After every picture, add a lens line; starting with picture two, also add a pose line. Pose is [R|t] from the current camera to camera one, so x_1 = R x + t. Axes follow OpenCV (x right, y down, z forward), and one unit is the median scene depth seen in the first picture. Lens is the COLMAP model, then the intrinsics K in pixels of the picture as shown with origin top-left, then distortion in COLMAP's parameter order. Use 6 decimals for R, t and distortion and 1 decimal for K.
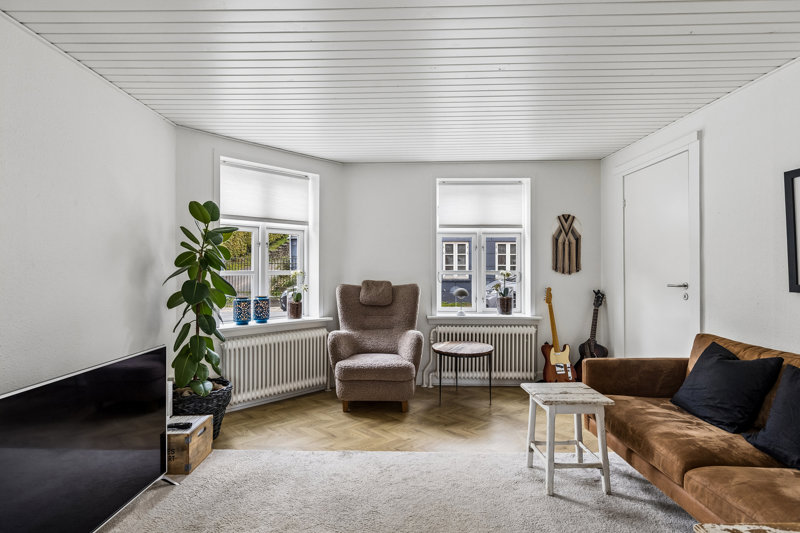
lens RADIAL K [[422.3, 0, 397.2], [0, 422.3, 264.8], [0, 0, 1]] dist [-0.003846, -0.000273]
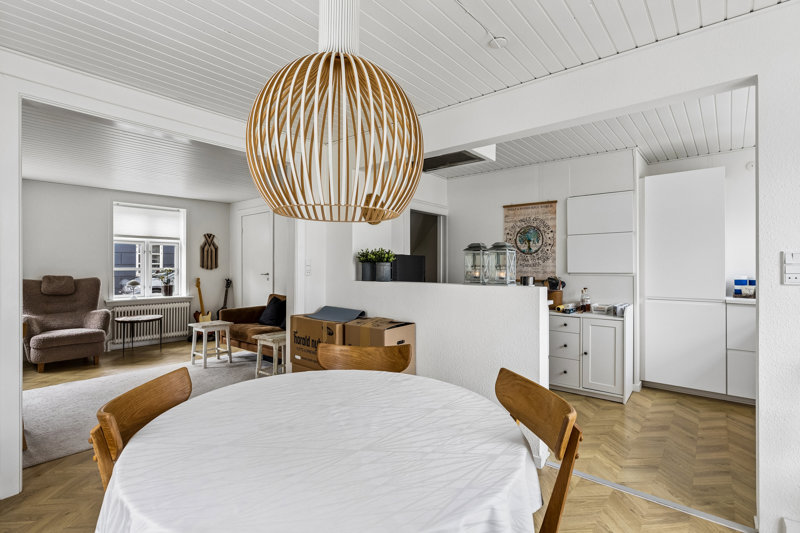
lens RADIAL K [[376.0, 0, 403.7], [0, 376.0, 263.1], [0, 0, 1]] dist [-0.017571, -0.000157]
pose [[0.638230, 0.006590, 0.769818, -0.246731], [-0.006113, 0.999975, -0.003492, -0.003053], [-0.769822, -0.002477, 0.638254, -0.535137]]
